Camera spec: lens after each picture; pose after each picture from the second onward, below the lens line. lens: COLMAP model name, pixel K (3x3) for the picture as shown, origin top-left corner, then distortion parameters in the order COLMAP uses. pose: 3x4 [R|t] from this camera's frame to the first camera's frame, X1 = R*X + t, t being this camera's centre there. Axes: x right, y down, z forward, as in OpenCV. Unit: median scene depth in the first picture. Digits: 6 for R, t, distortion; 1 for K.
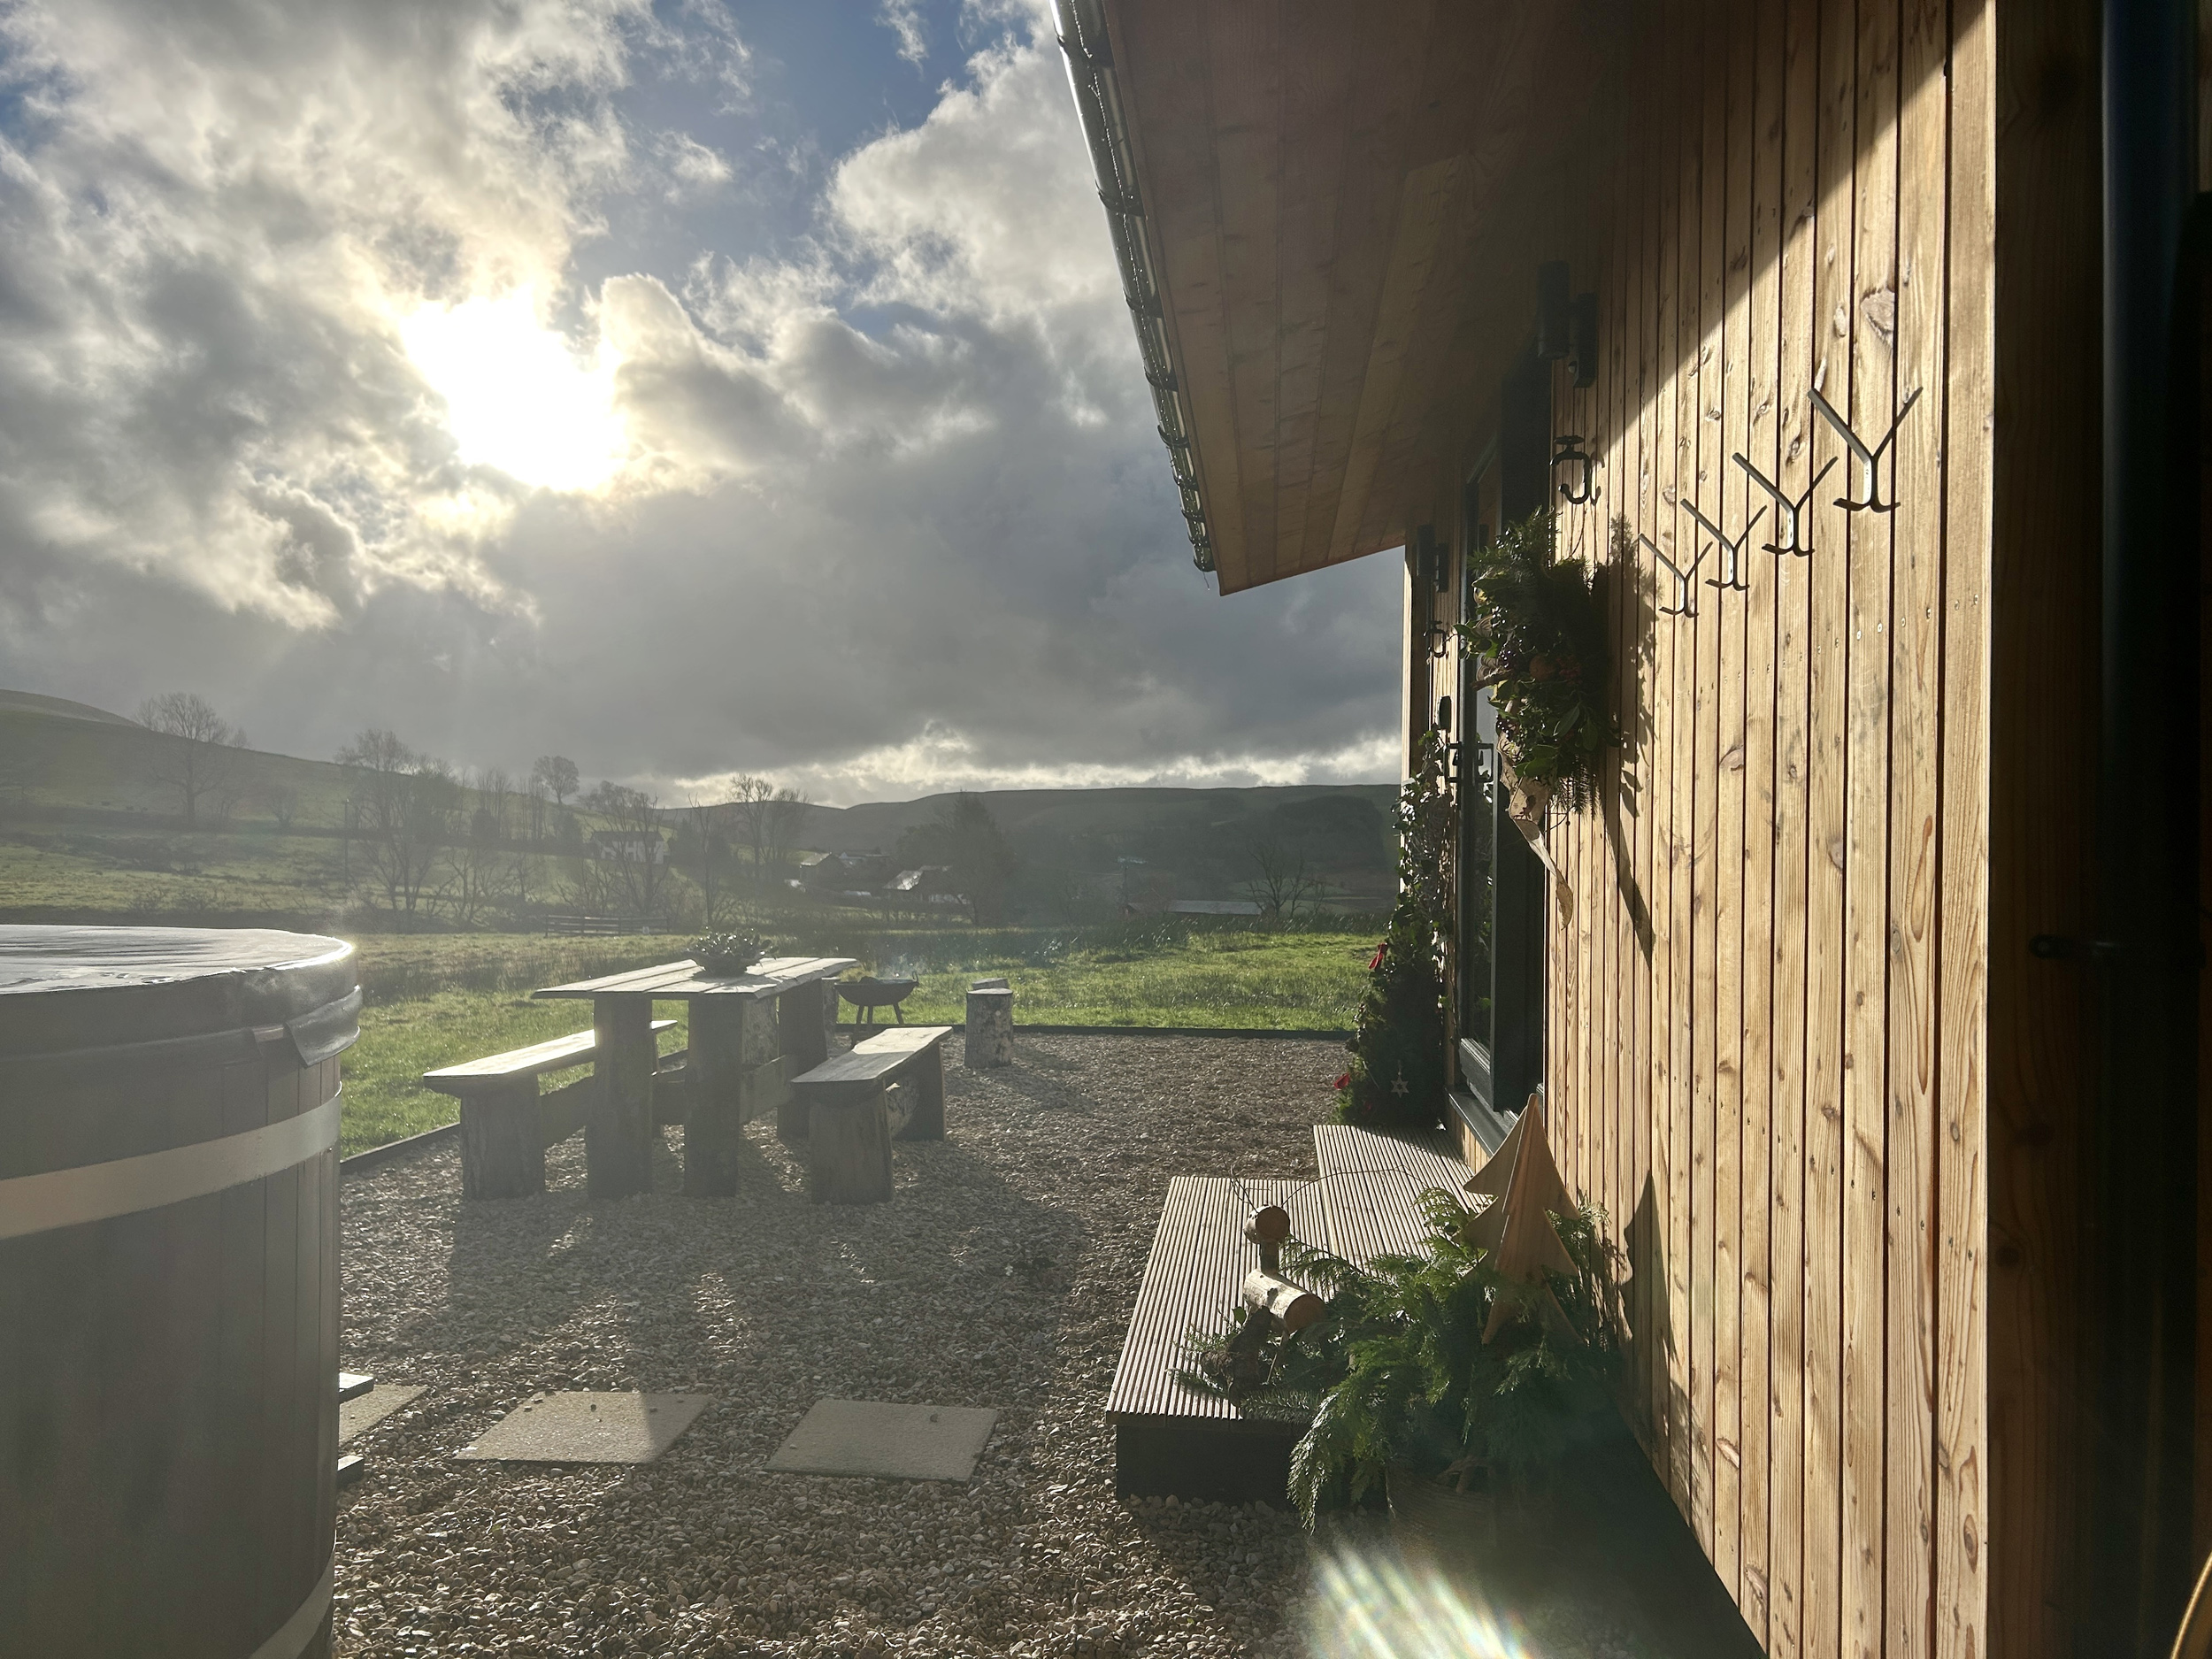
lens RADIAL K [[1645.0, 0, 1106.0], [0, 1645.0, 829.5], [0, 0, 1]] dist [0.001530, -0.000703]
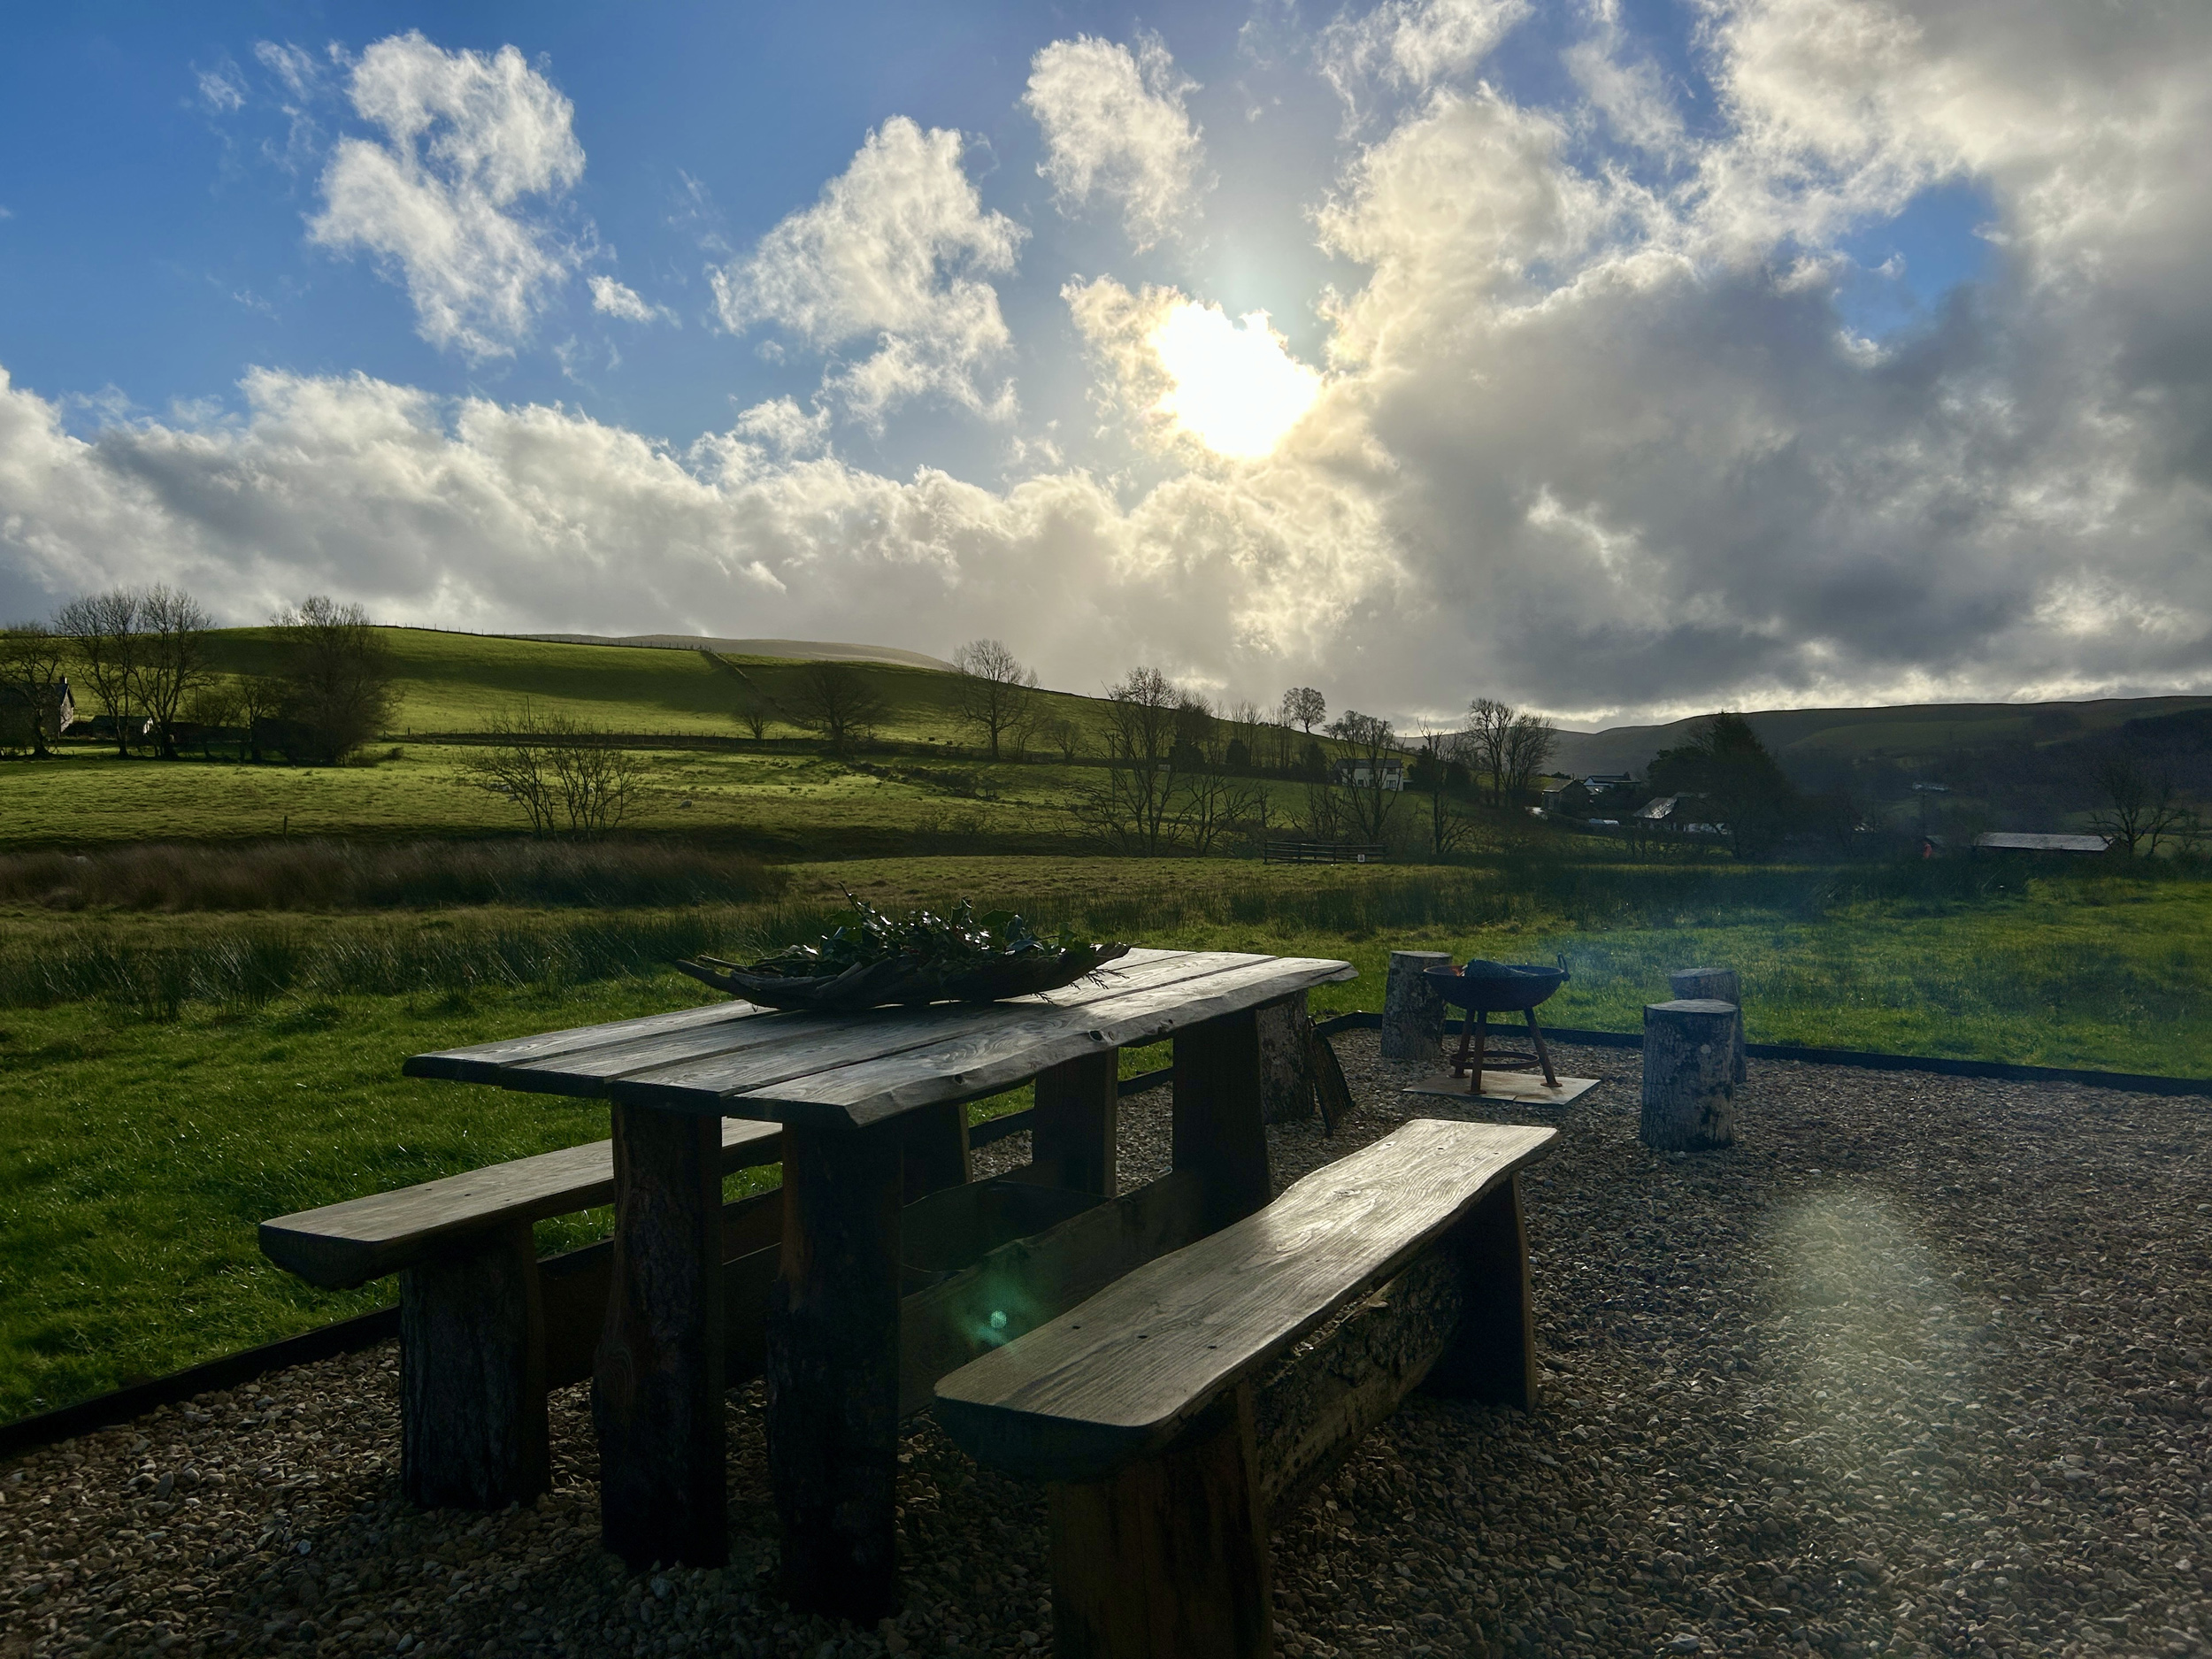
lens RADIAL K [[1636.8, 0, 1106.0], [0, 1636.8, 829.5], [0, 0, 1]] dist [0.066429, -0.075247]
pose [[0.902302, 0.010051, -0.430988, -0.017385], [0.009027, 0.999069, 0.042196, 0.025039], [0.431010, -0.041964, 0.901371, 0.690305]]
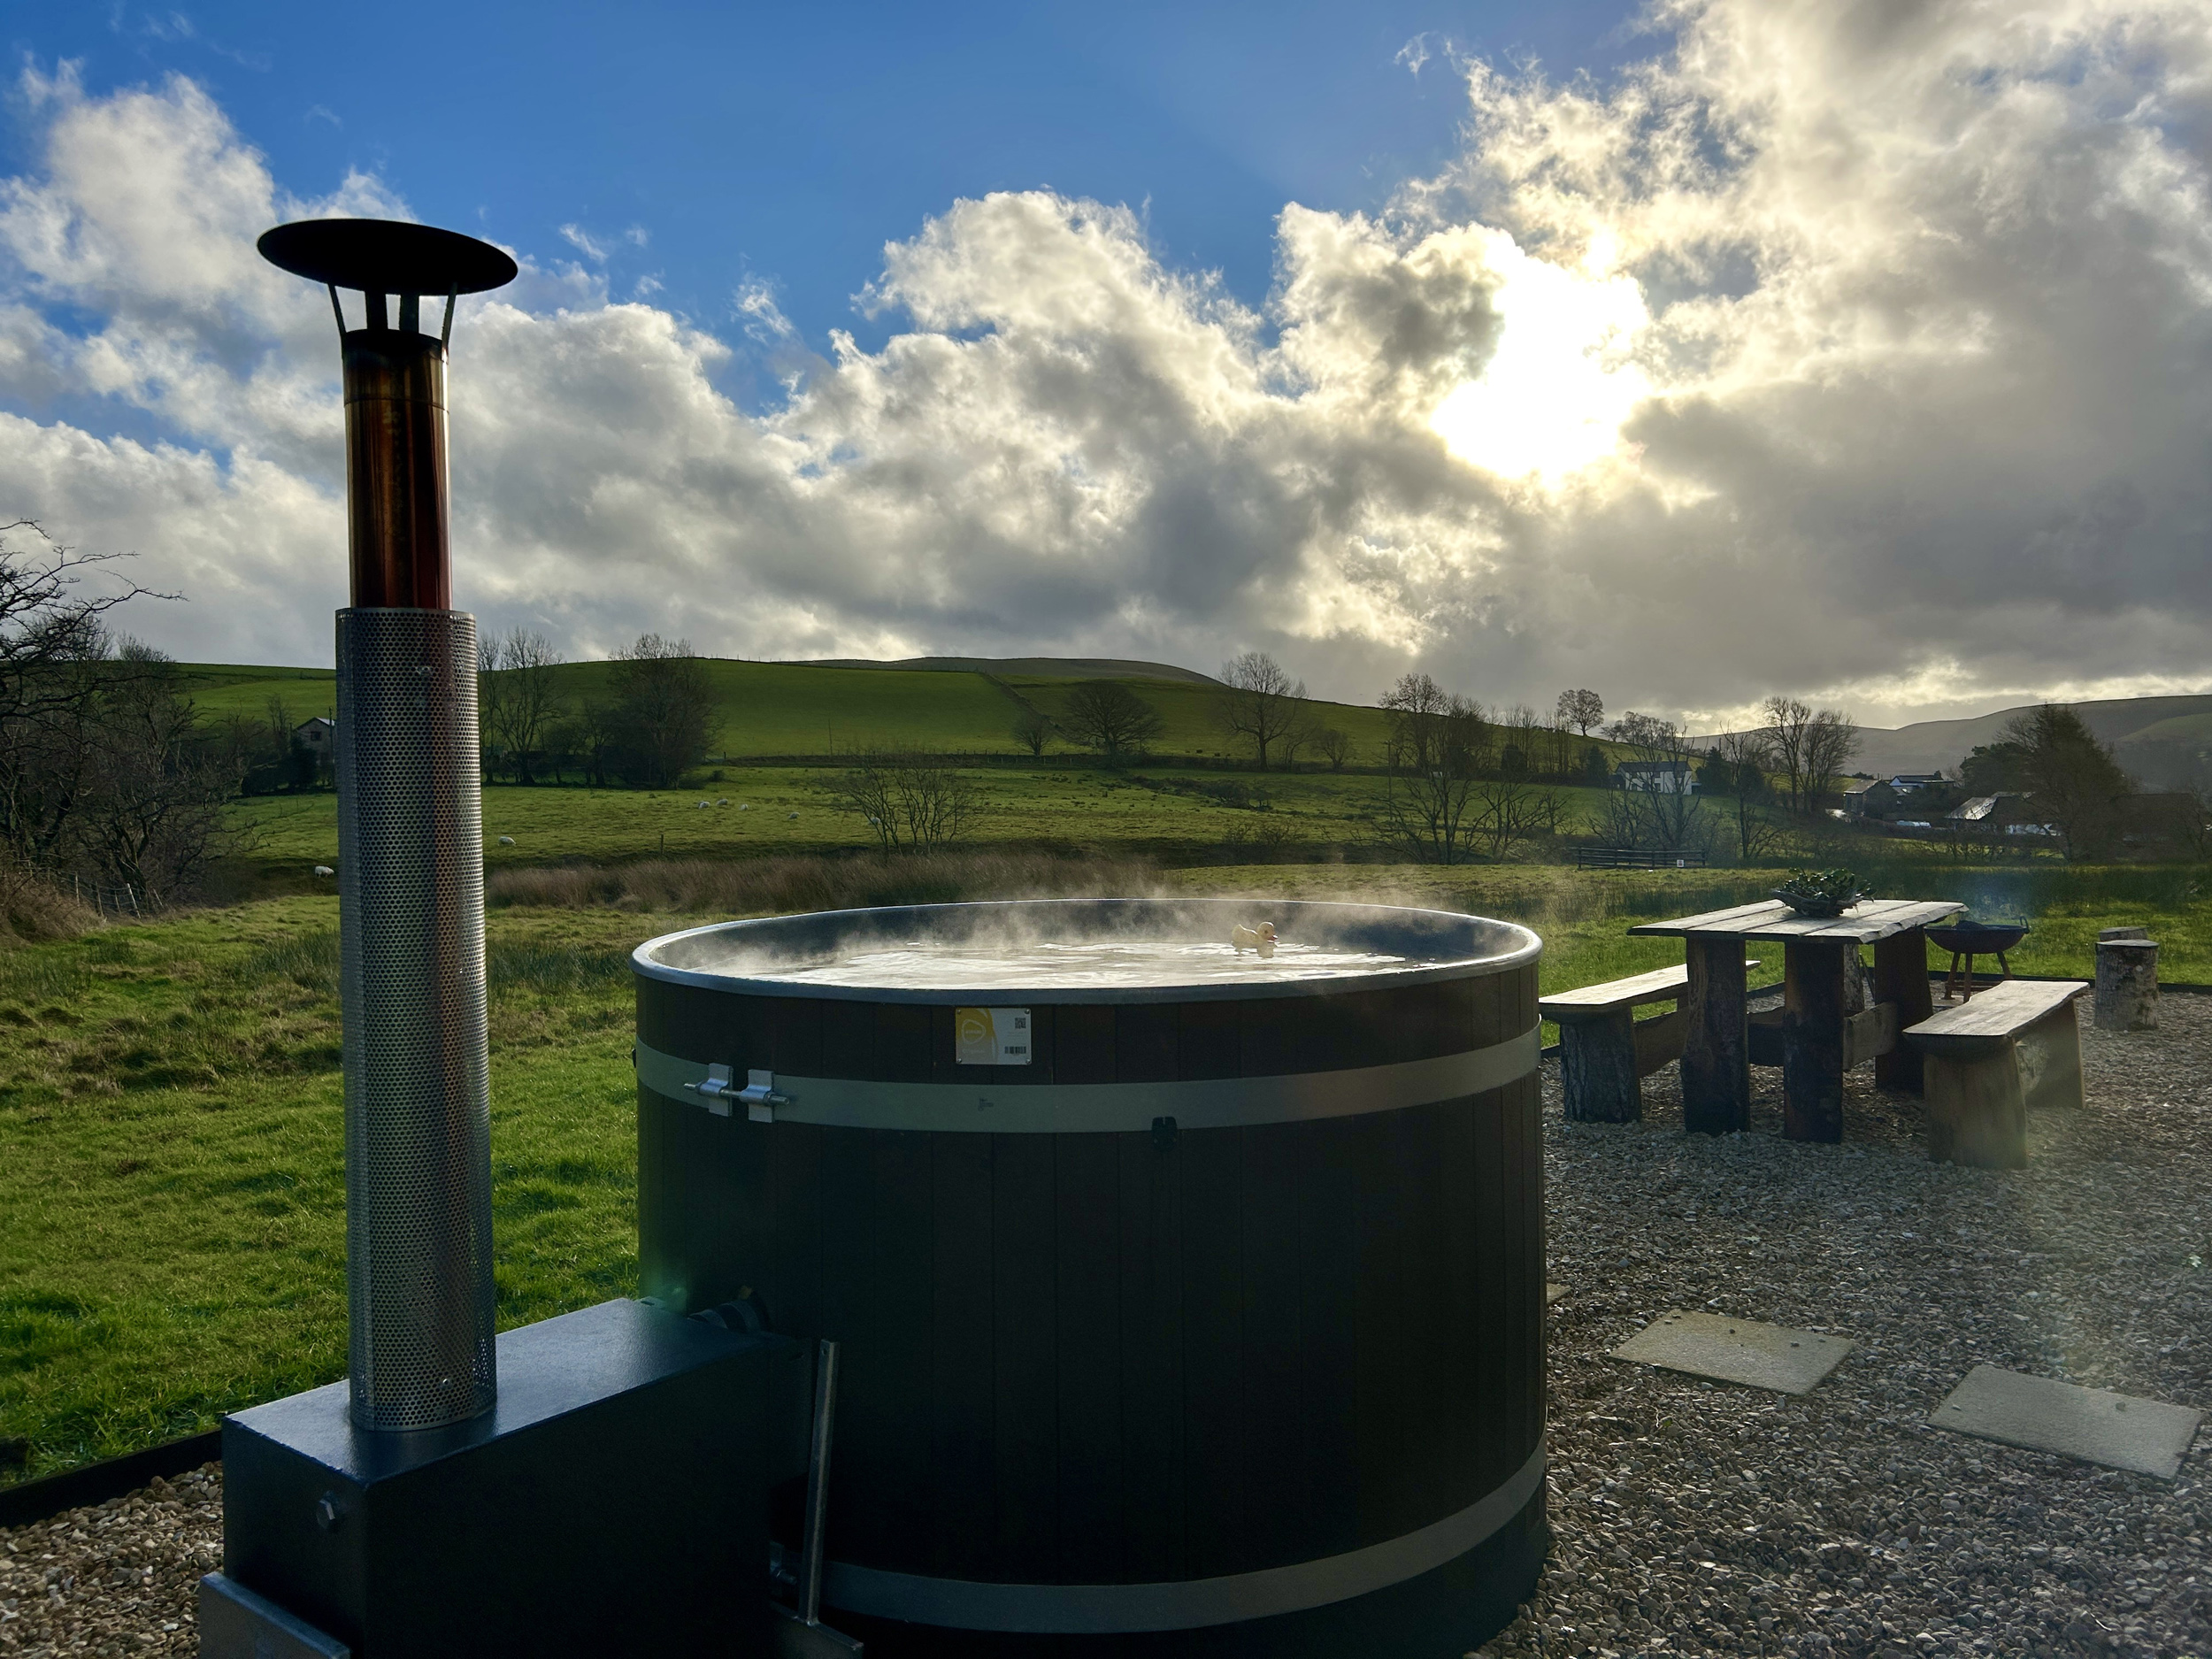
lens RADIAL K [[1636.8, 0, 1106.0], [0, 1636.8, 829.5], [0, 0, 1]] dist [0.066429, -0.075247]
pose [[0.823702, -0.003743, -0.567011, -0.031121], [0.027359, 0.999076, 0.033149, -0.010185], [0.566363, -0.042817, 0.823043, -0.057925]]
